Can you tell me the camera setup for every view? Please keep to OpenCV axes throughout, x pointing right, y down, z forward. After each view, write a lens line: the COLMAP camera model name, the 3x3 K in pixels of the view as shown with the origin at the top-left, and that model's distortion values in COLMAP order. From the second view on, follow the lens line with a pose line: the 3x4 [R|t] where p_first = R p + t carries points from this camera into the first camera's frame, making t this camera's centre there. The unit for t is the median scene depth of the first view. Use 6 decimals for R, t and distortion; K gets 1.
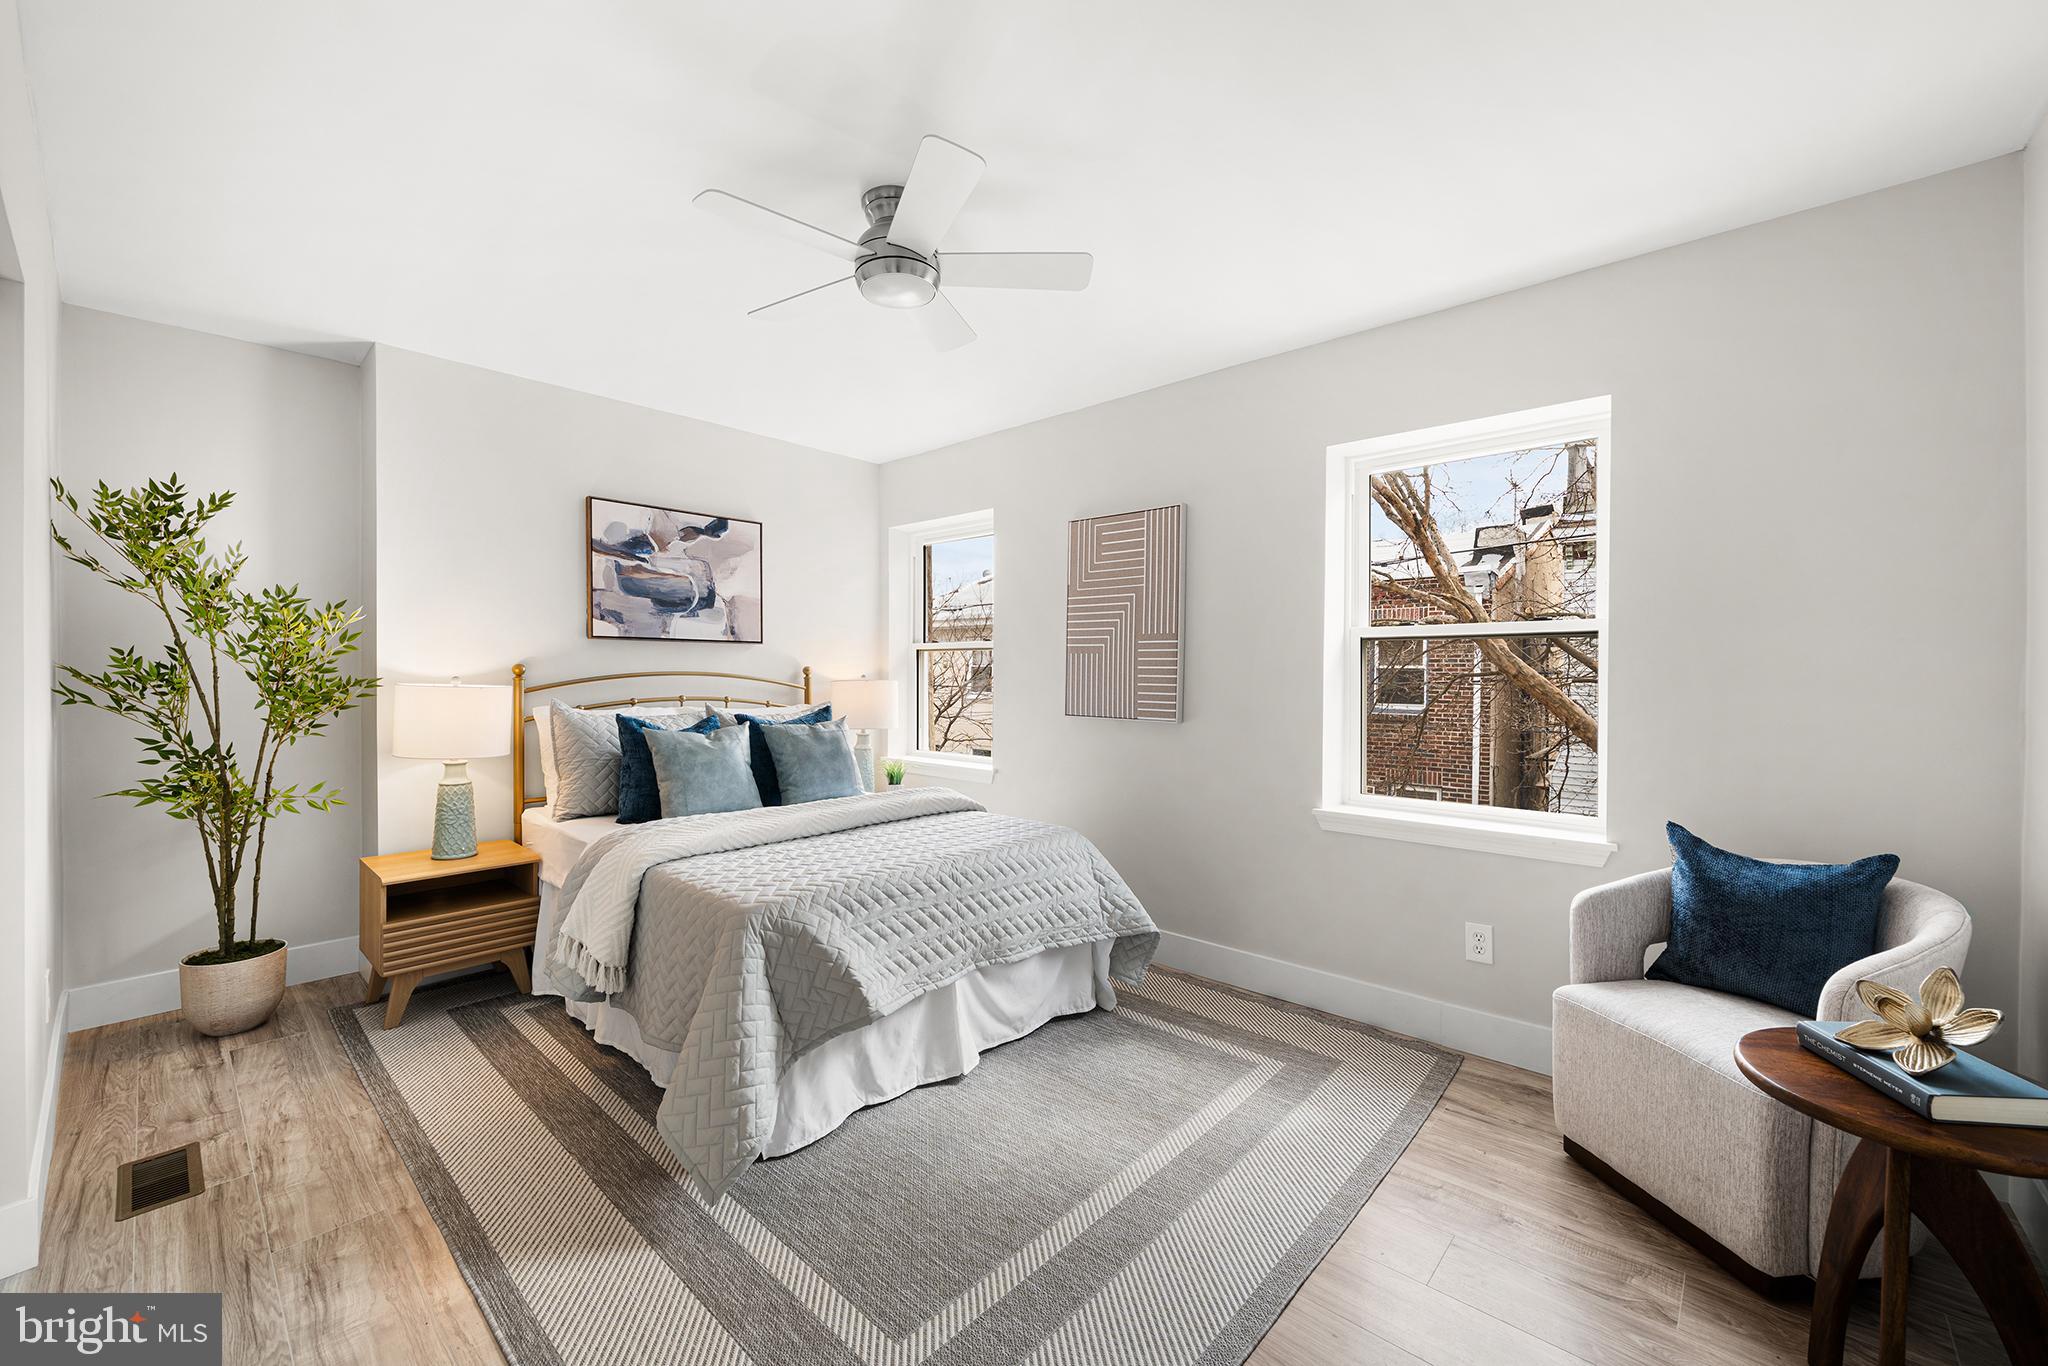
lens RADIAL K [[838.4, 0, 1036.6], [0, 838.4, 693.2], [0, 0, 1]] dist [0.001000, -0.001449]
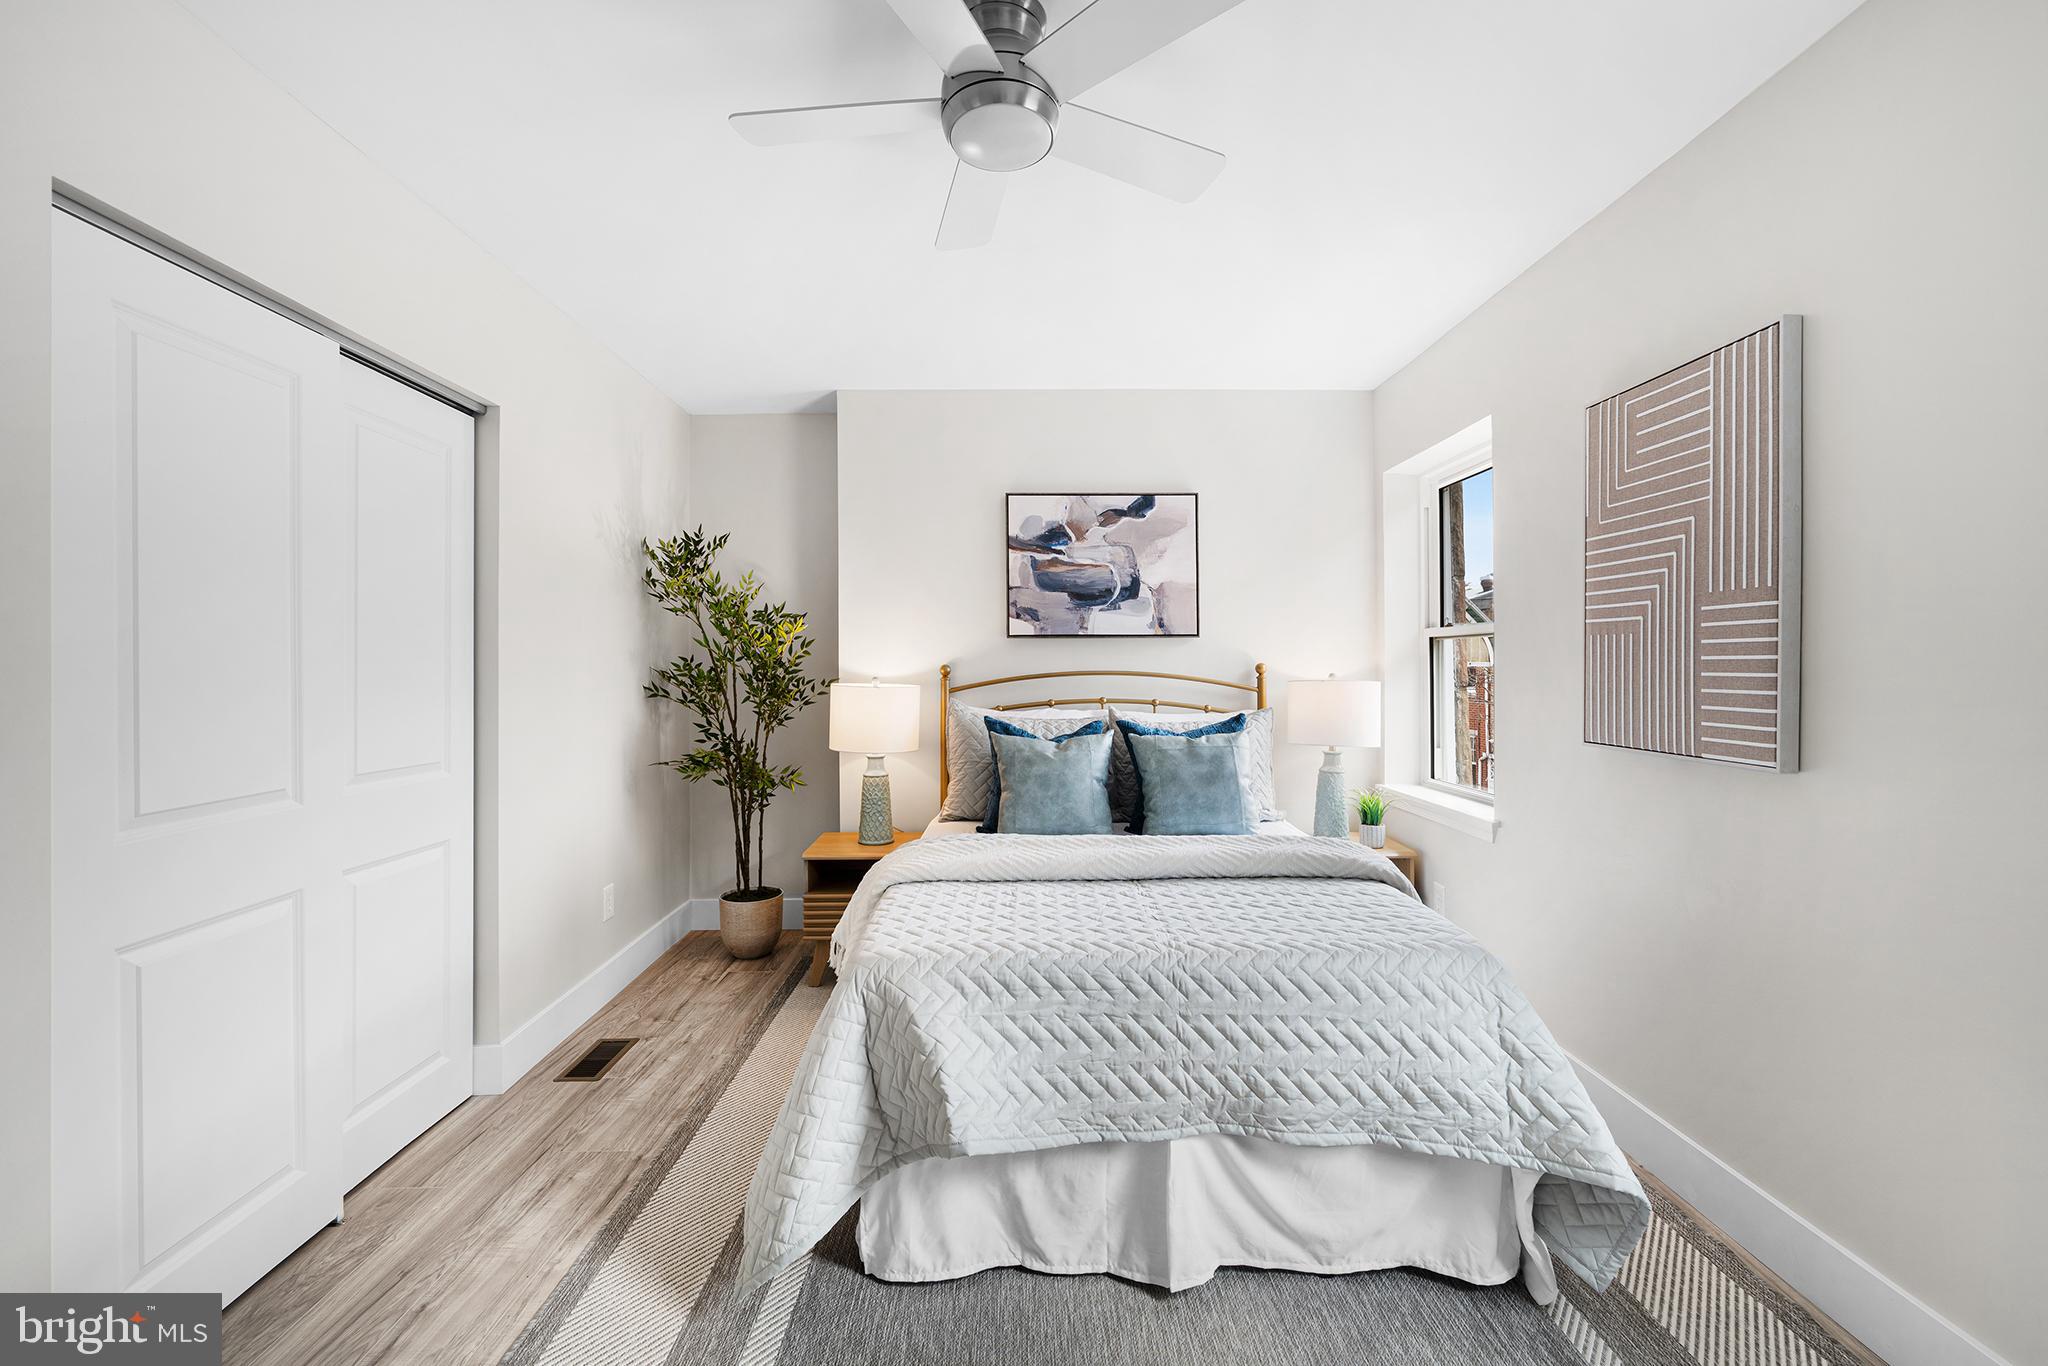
lens RADIAL K [[888.8, 0, 1023.5], [0, 888.8, 674.8], [0, 0, 1]] dist [0.000614, -0.000937]
pose [[0.659912, -0.002555, -0.751338, 0.310321], [-0.011389, 0.999845, -0.013403, -0.009908], [0.751256, 0.017402, 0.659781, 0.392434]]
